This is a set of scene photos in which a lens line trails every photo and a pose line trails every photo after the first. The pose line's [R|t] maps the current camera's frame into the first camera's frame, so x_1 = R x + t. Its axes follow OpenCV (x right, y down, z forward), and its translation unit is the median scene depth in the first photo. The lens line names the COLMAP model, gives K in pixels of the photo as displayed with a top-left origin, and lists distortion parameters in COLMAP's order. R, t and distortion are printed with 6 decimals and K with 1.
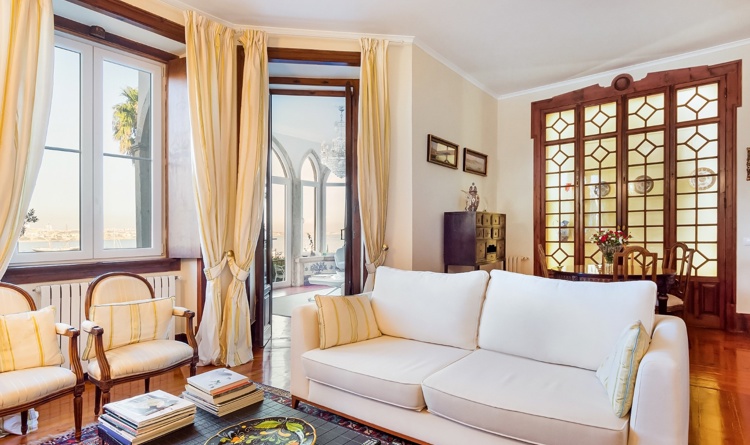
lens RADIAL K [[406.4, 0, 393.3], [0, 406.4, 236.0], [0, 0, 1]] dist [0.006746, -0.001068]
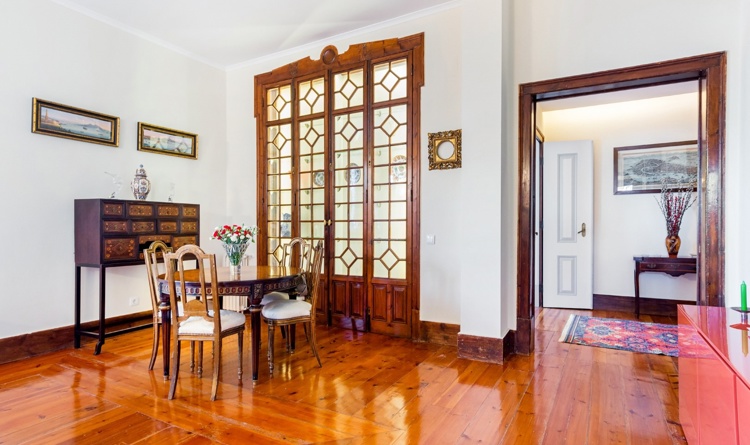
lens RADIAL K [[373.6, 0, 419.2], [0, 373.6, 226.1], [0, 0, 1]] dist [0.025880, -0.000825]
pose [[0.991021, 0.008494, 0.133435, 0.670689], [-0.008537, 0.999964, -0.000254, -0.013739], [-0.133432, -0.000888, 0.991058, 0.183936]]
